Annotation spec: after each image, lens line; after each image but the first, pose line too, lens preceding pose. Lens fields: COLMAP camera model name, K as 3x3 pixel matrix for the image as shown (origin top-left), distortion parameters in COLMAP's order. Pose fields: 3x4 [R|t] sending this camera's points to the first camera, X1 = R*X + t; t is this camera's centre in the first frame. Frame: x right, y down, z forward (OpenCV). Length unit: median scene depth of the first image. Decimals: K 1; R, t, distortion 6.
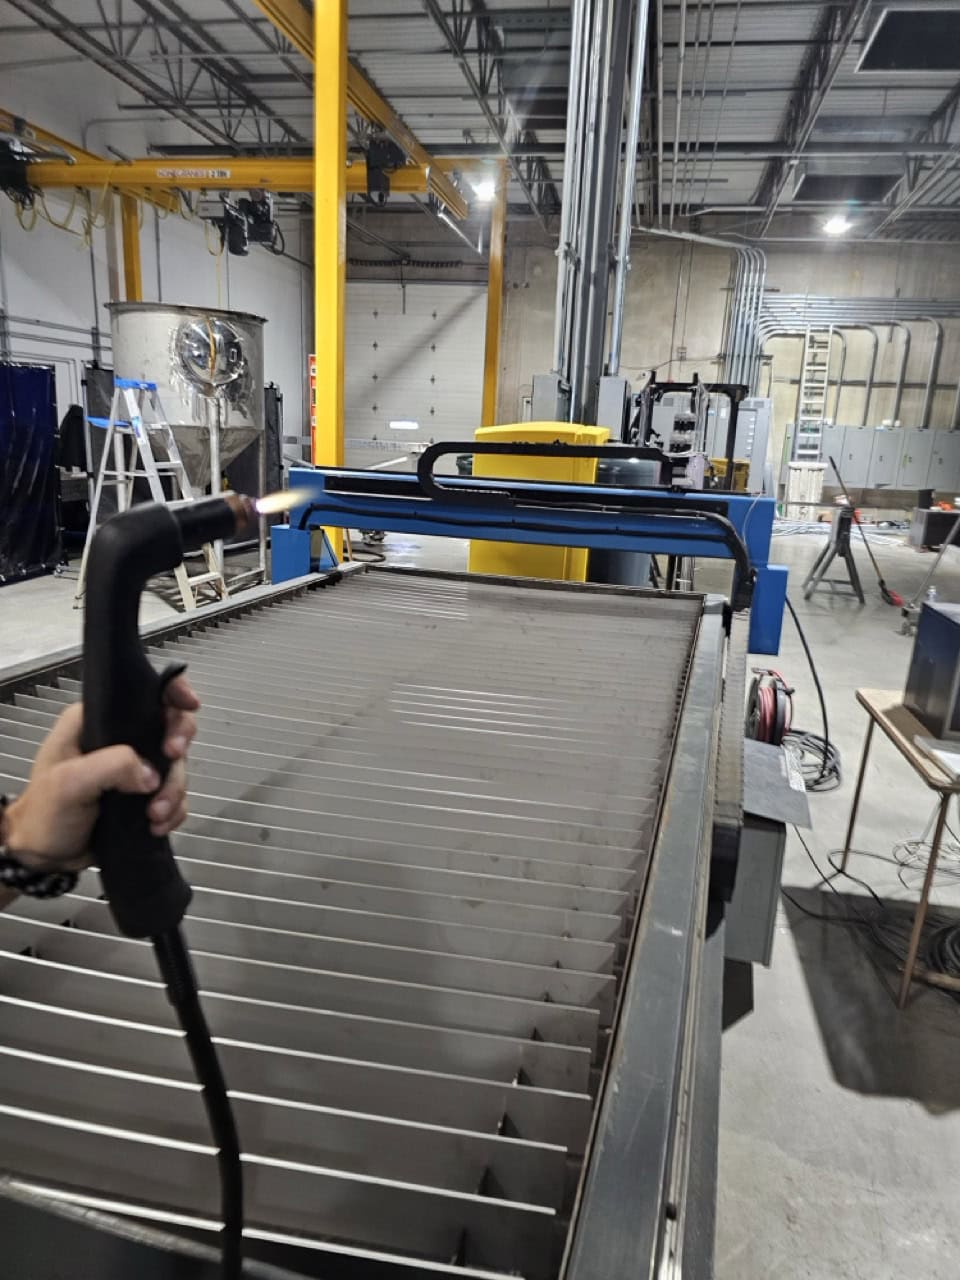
lens RADIAL K [[842.1, 0, 487.8], [0, 842.1, 661.9], [0, 0, 1]] dist [0.051068, -0.044747]
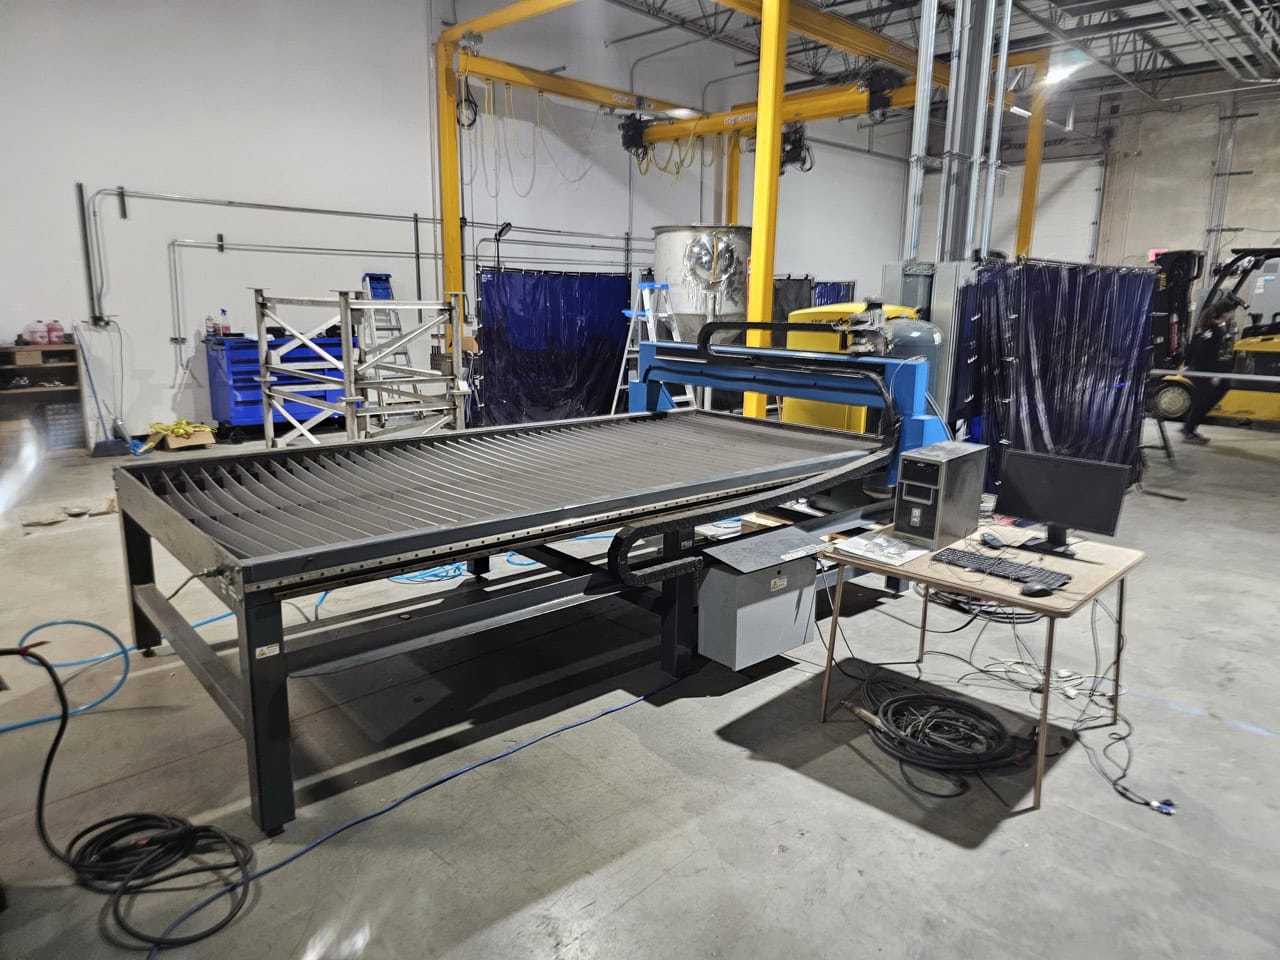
lens RADIAL K [[842.1, 0, 640.0], [0, 842.1, 480.0], [0, 0, 1]] dist [0.051068, -0.044747]
pose [[0.831870, 0.084966, -0.548428, 0.325381], [-0.124533, 0.991588, -0.035272, 0.034587], [0.540818, 0.097639, 0.835453, -0.114026]]
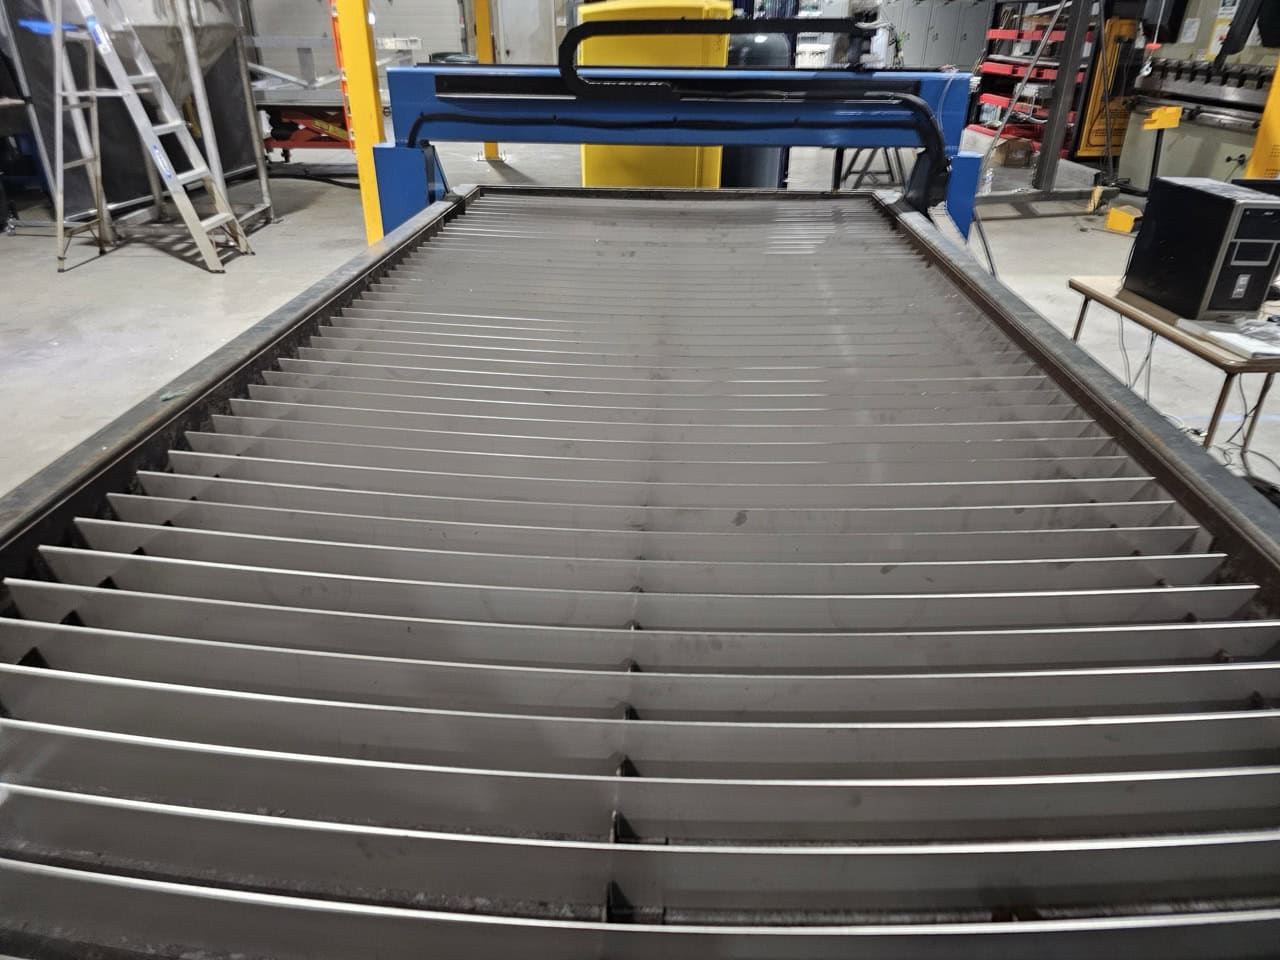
lens RADIAL K [[842.1, 0, 640.0], [0, 842.1, 480.0], [0, 0, 1]] dist [0.051068, -0.044747]
pose [[0.976427, -0.135761, 0.167806, -0.102740], [0.094211, 0.967523, 0.234571, -0.008192], [-0.194201, -0.213232, 0.957506, 0.046499]]
